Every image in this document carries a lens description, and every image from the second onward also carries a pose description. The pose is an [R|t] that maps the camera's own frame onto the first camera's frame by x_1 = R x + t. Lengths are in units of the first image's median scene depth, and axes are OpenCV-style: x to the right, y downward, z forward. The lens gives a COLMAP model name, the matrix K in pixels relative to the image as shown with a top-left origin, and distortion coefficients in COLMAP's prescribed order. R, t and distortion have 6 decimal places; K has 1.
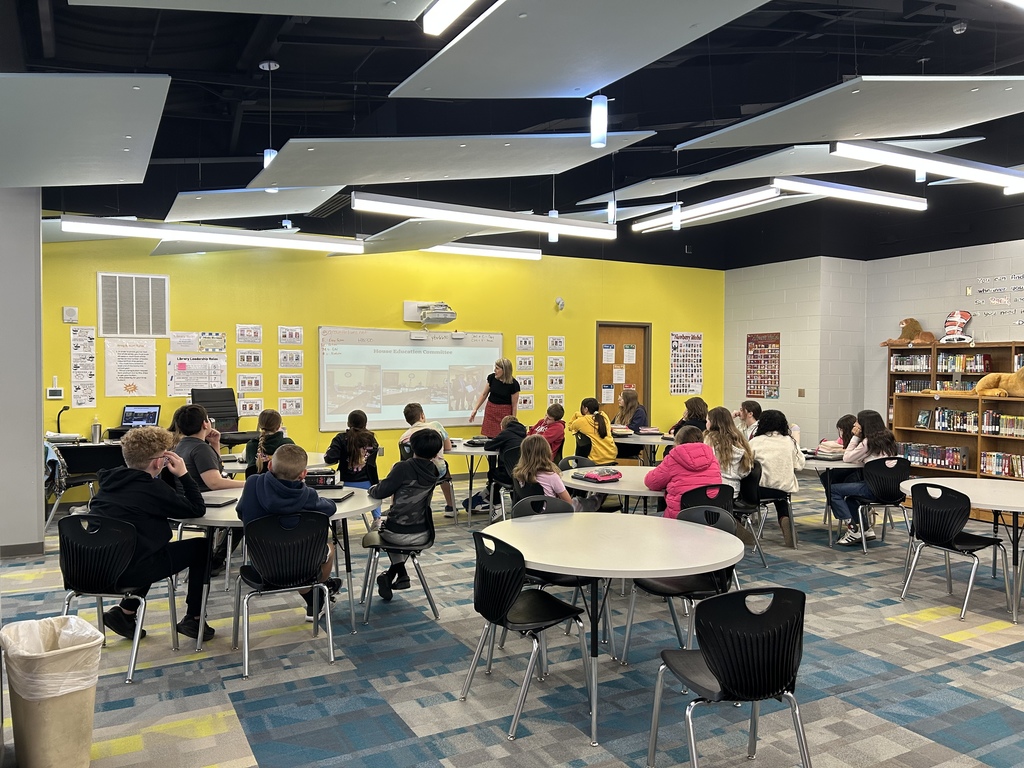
lens RADIAL K [[780.4, 0, 512.0], [0, 780.4, 384.0], [0, 0, 1]] dist [0.010445, -0.002645]
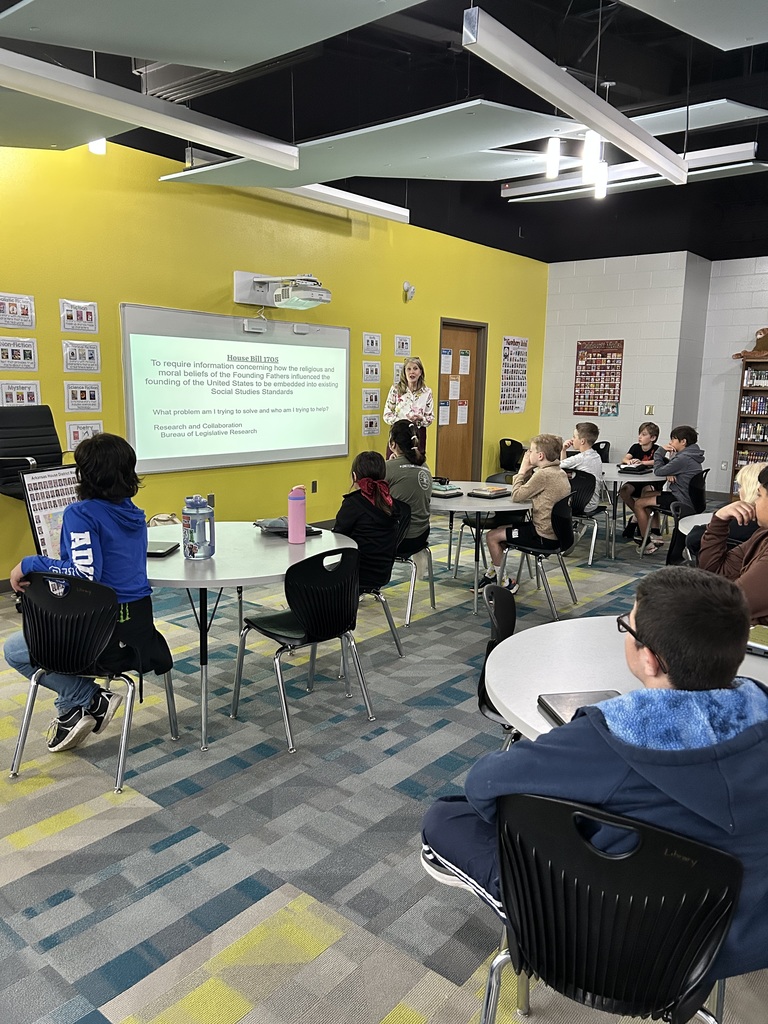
lens RADIAL K [[780.4, 0, 384.0], [0, 780.4, 512.0], [0, 0, 1]] dist [0.010445, -0.002645]
pose [[0.925857, -0.051761, 0.374311, -0.238848], [-0.003056, 0.989516, 0.144394, -0.001275], [-0.377861, -0.134832, 0.915992, 0.276207]]
